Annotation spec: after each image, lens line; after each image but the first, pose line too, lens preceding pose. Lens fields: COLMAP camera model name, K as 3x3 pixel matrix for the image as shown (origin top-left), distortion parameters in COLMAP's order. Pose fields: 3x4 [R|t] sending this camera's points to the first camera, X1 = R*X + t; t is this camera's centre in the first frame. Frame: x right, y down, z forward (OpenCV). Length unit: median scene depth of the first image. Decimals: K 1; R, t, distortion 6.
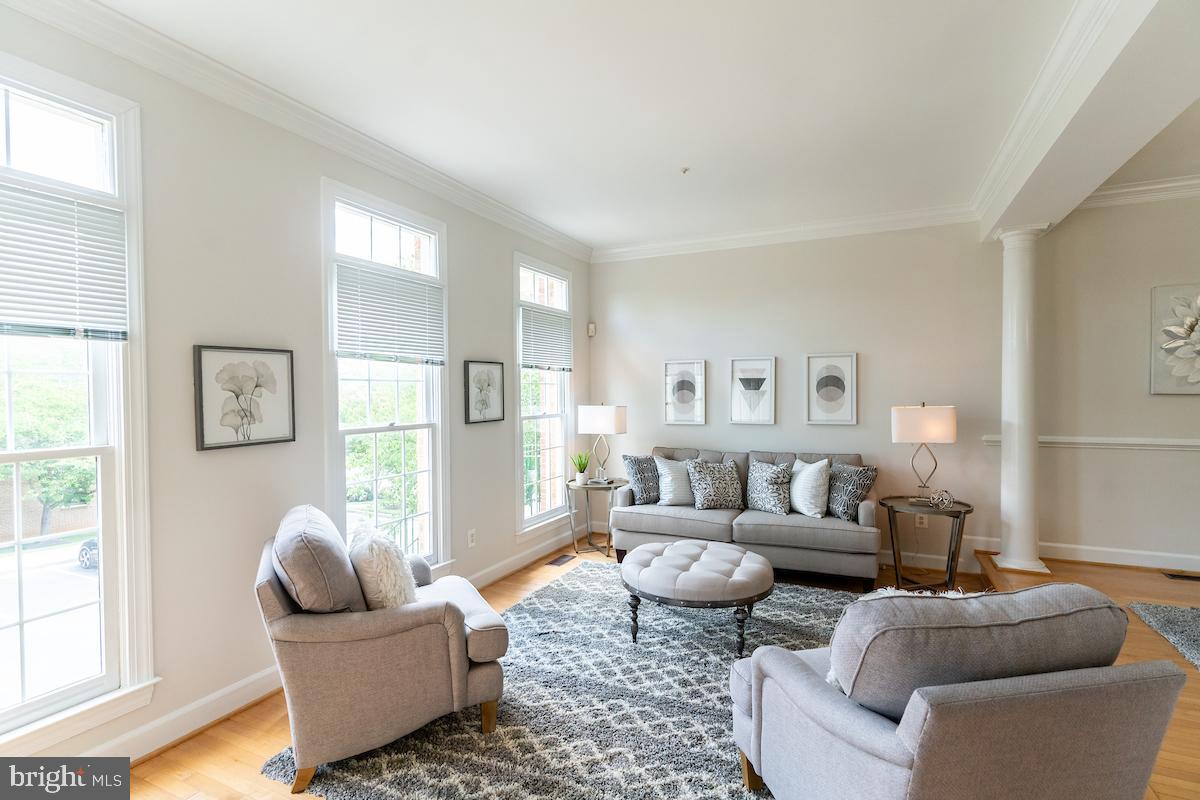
lens RADIAL K [[572.3, 0, 604.0], [0, 572.3, 396.0], [0, 0, 1]] dist [0.002036, 0.000526]
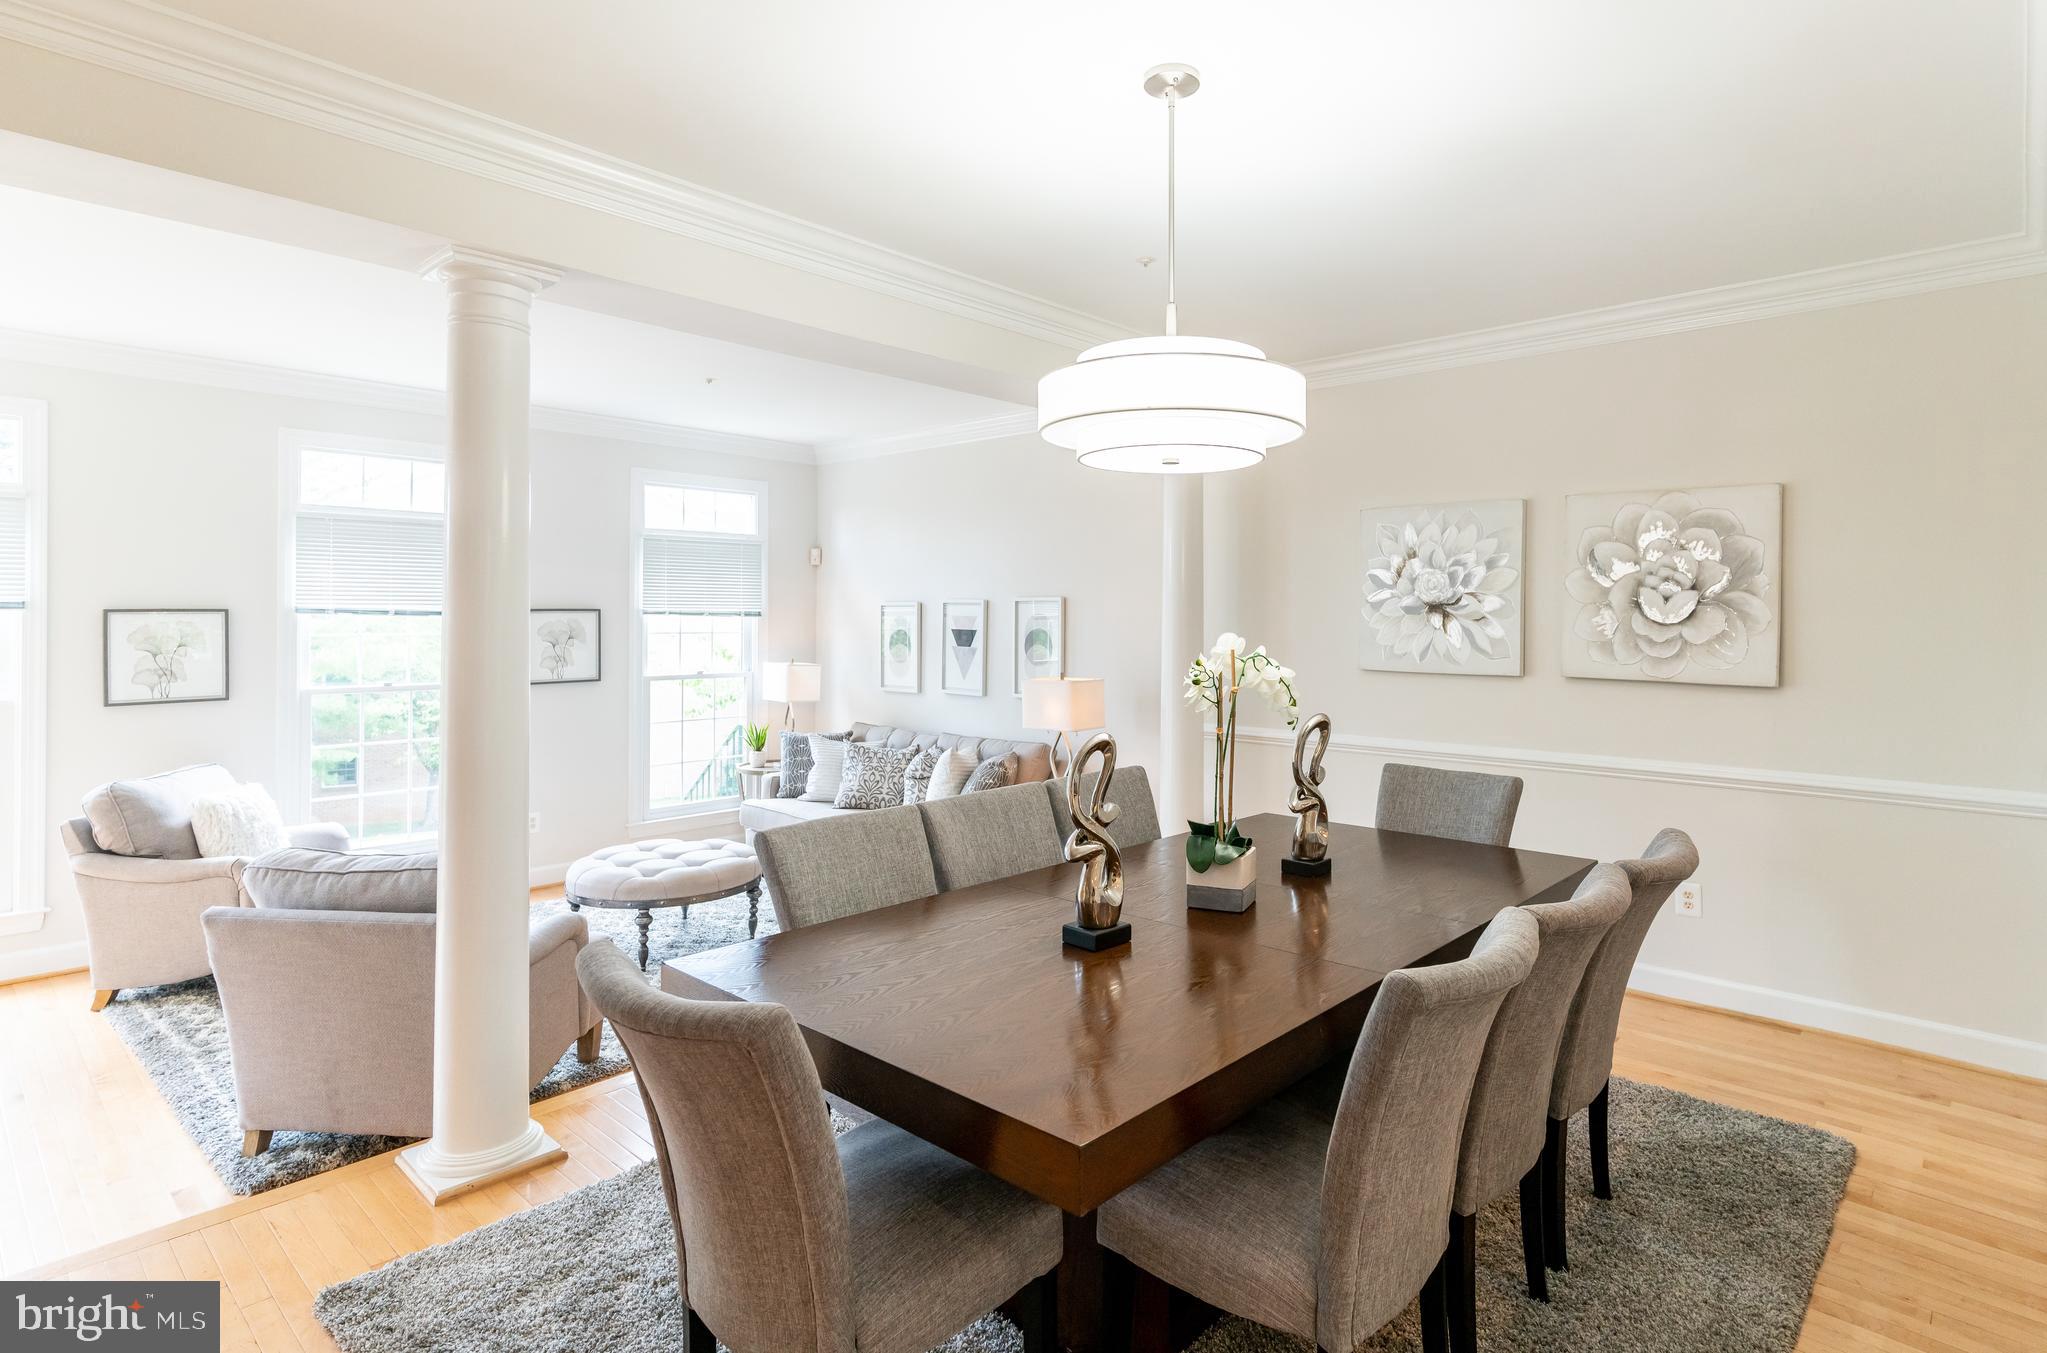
lens RADIAL K [[1002.7, 0, 1024.8], [0, 1002.7, 627.4], [0, 0, 1]] dist [0.005601, 0.000132]
pose [[0.964456, 0.013370, -0.263906, 0.905977], [-0.013956, 0.999903, -0.000343, -0.047968], [0.263876, 0.004014, 0.964548, -0.231722]]
